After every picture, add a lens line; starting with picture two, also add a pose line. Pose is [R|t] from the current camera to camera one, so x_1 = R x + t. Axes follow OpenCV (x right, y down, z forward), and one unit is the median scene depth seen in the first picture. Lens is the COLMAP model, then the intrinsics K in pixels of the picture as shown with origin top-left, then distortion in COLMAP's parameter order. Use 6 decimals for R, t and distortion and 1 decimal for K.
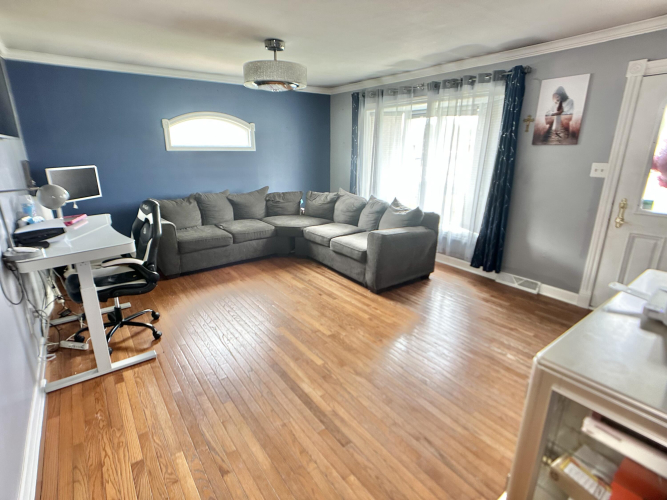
lens RADIAL K [[346.9, 0, 332.0], [0, 346.9, 250.5], [0, 0, 1]] dist [0.015198, -0.013988]
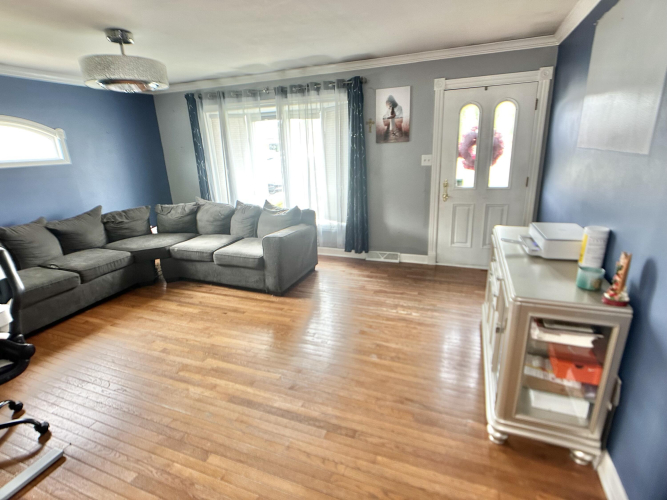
lens RADIAL K [[346.9, 0, 332.0], [0, 346.9, 250.5], [0, 0, 1]] dist [0.015198, -0.013988]
pose [[0.845117, -0.196155, 0.497294, -0.214276], [0.194865, 0.979281, 0.055112, -0.030969], [-0.497801, 0.050329, 0.865830, 0.045051]]
